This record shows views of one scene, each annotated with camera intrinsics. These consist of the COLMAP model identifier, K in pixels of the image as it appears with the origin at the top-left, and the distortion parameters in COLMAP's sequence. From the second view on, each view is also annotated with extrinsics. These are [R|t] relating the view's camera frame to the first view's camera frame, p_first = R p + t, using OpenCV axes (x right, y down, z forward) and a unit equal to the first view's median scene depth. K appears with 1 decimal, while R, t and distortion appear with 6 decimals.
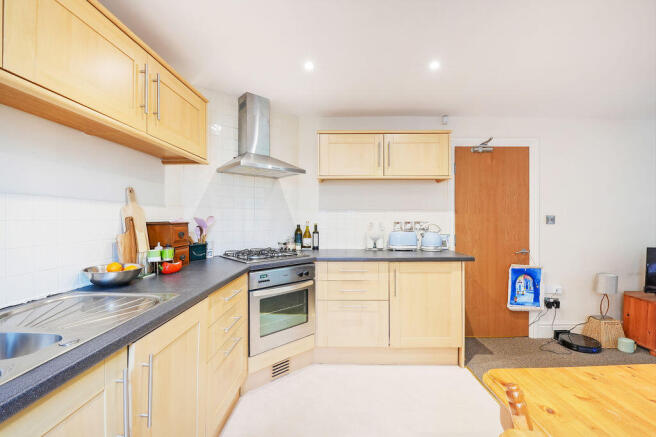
lens RADIAL K [[287.7, 0, 329.4], [0, 287.7, 221.5], [0, 0, 1]] dist [-0.007782, -0.004375]
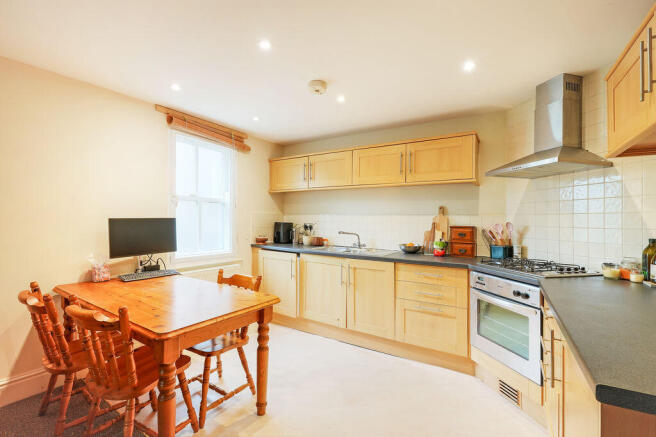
lens RADIAL K [[287.7, 0, 326.7], [0, 287.7, 218.4], [0, 0, 1]] dist [-0.007782, -0.004375]
pose [[-0.527373, -0.012348, -0.849544, 0.697732], [-0.011800, 0.999904, -0.007208, -0.012949], [0.849552, 0.006223, -0.527468, 0.769954]]
